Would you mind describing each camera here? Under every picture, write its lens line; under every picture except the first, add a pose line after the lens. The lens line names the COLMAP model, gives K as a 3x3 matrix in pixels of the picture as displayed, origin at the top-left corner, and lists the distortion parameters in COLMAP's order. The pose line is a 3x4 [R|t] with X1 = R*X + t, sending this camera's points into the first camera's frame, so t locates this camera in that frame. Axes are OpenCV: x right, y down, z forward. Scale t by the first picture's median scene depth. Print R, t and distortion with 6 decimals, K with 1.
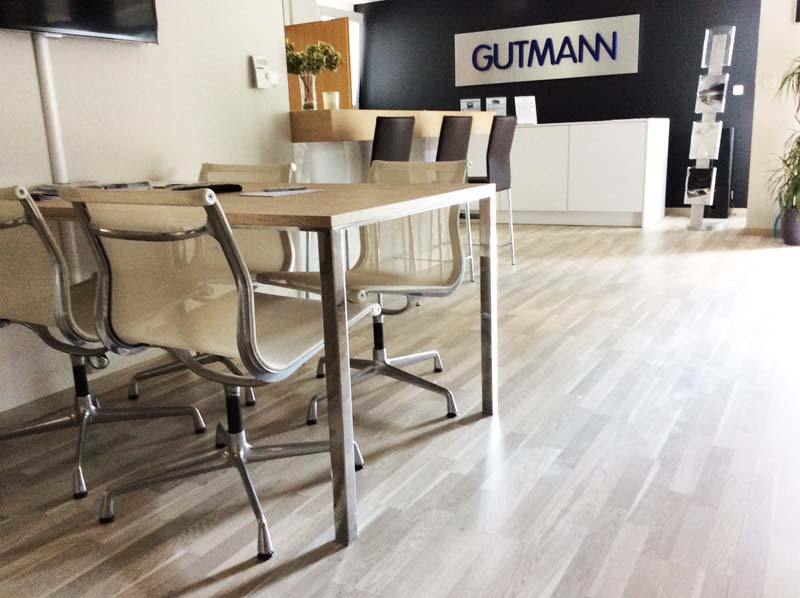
lens RADIAL K [[734.1, 0, 400.0], [0, 734.1, 299.0], [0, 0, 1]] dist [0.124449, -0.294305]
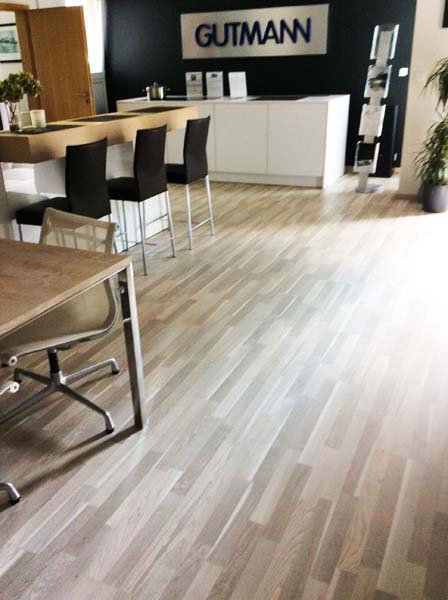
lens RADIAL K [[550.6, 0, 224.0], [0, 550.6, 300.0], [0, 0, 1]] dist [0.124449, -0.294305]
pose [[0.996512, -0.027269, 0.078875, 0.086309], [0.011955, 0.982007, 0.188466, -0.104757], [-0.082595, -0.186866, 0.978907, 0.042451]]
